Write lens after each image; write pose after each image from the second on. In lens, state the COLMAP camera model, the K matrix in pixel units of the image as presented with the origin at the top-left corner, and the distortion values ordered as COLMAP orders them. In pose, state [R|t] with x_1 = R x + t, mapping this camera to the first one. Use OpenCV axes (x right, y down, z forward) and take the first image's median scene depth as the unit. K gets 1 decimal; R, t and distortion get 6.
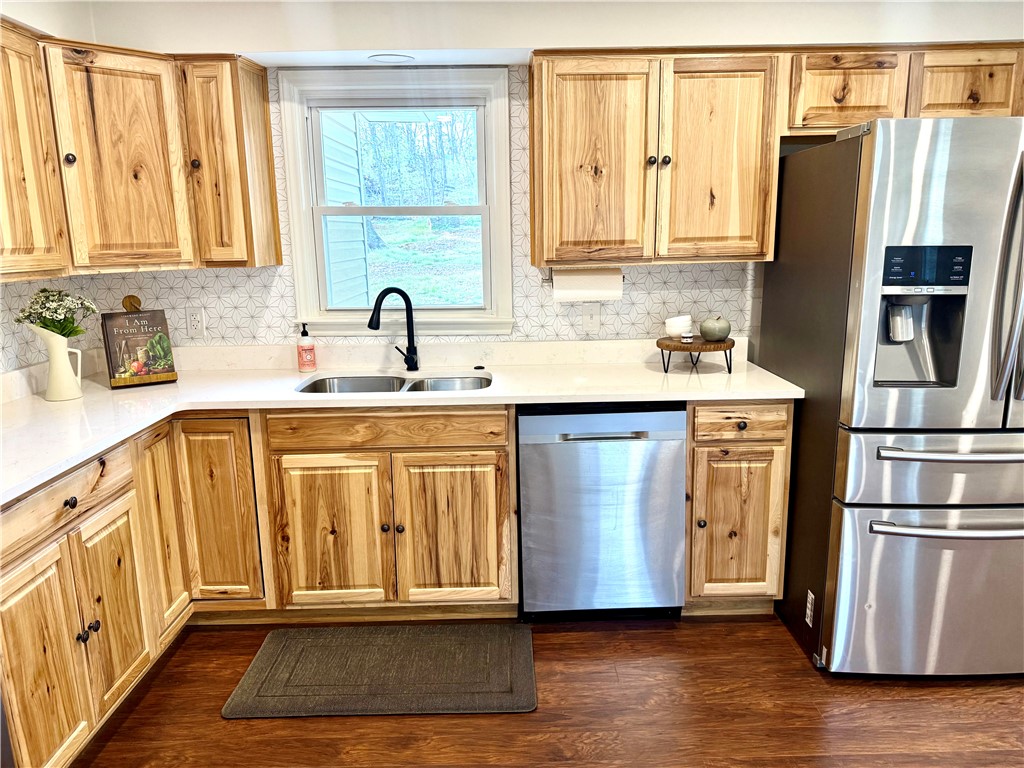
lens RADIAL K [[725.4, 0, 512.0], [0, 725.4, 384.0], [0, 0, 1]] dist [0.027476, -0.027799]
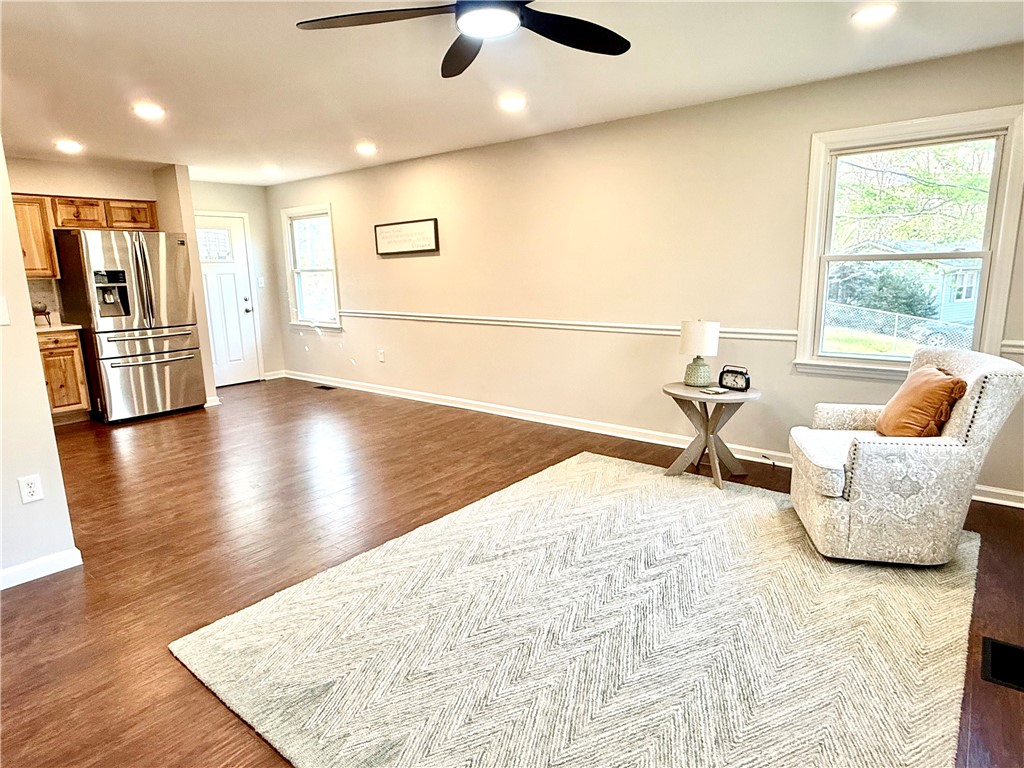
lens RADIAL K [[593.3, 0, 510.8], [0, 593.3, 382.9], [0, 0, 1]] dist [-0.001176, -0.001496]
pose [[0.631096, -0.146534, 0.761739, -0.279044], [0.167320, 0.984594, 0.050780, 0.354933], [-0.757445, 0.095407, 0.645891, -1.514374]]
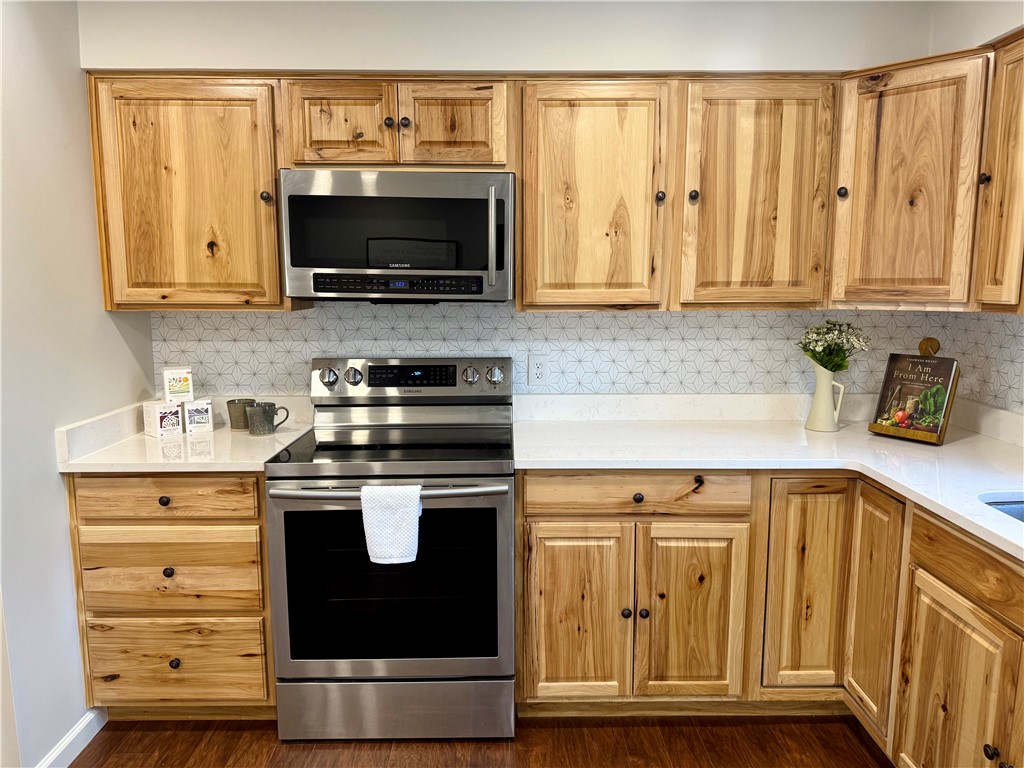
lens RADIAL K [[725.4, 0, 512.0], [0, 725.4, 384.0], [0, 0, 1]] dist [0.027476, -0.027799]
pose [[0.002837, 0.157212, -0.987561, 0.372784], [-0.201284, 0.967442, 0.153431, -0.109441], [0.979529, 0.198345, 0.034389, 0.531406]]
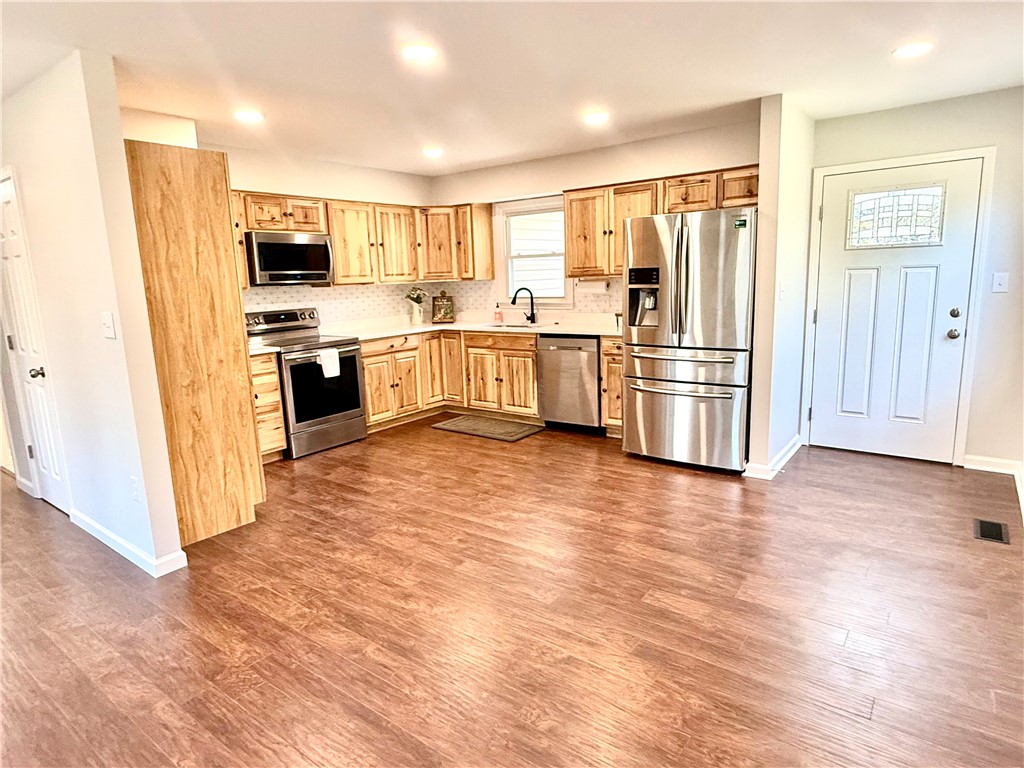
lens RADIAL K [[593.3, 0, 510.8], [0, 593.3, 382.9], [0, 0, 1]] dist [-0.001176, -0.001496]
pose [[0.788032, 0.098641, -0.607680, 1.165965], [-0.101745, 0.994374, 0.029469, 0.144170], [0.607168, 0.038606, 0.793635, -0.664085]]
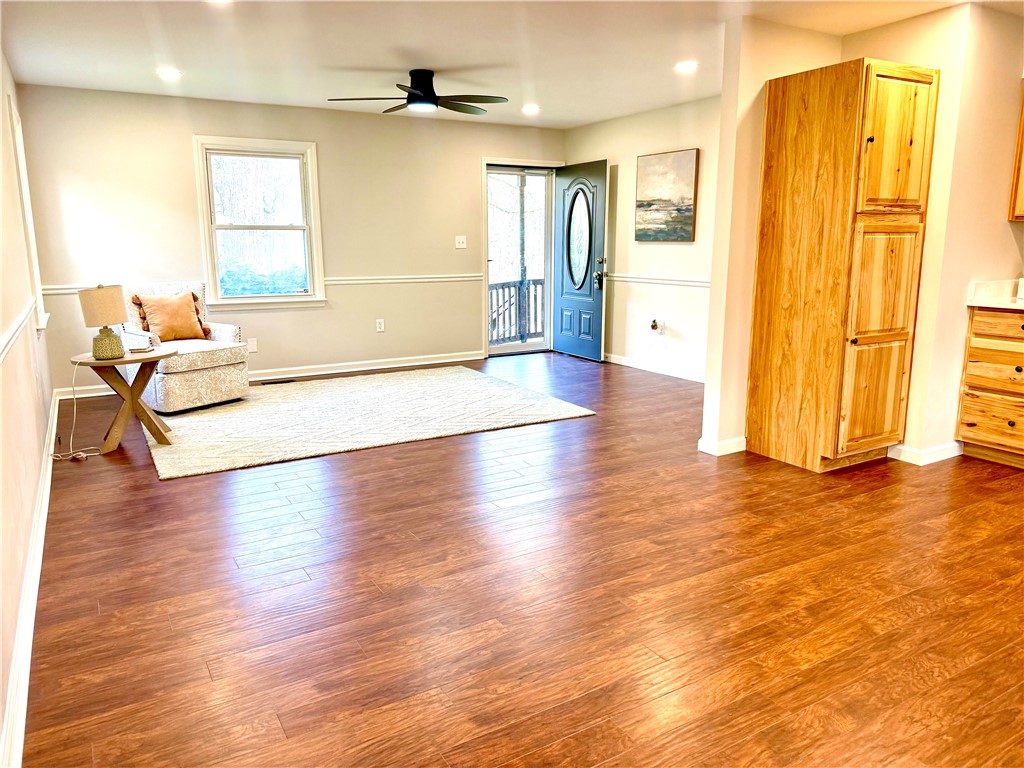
lens RADIAL K [[725.4, 0, 512.0], [0, 725.4, 384.0], [0, 0, 1]] dist [0.027476, -0.027799]
pose [[-0.866958, 0.116462, -0.484583, 1.179679], [-0.082927, 0.925049, 0.370685, -0.123333], [0.491433, 0.361554, -0.792321, 0.891787]]
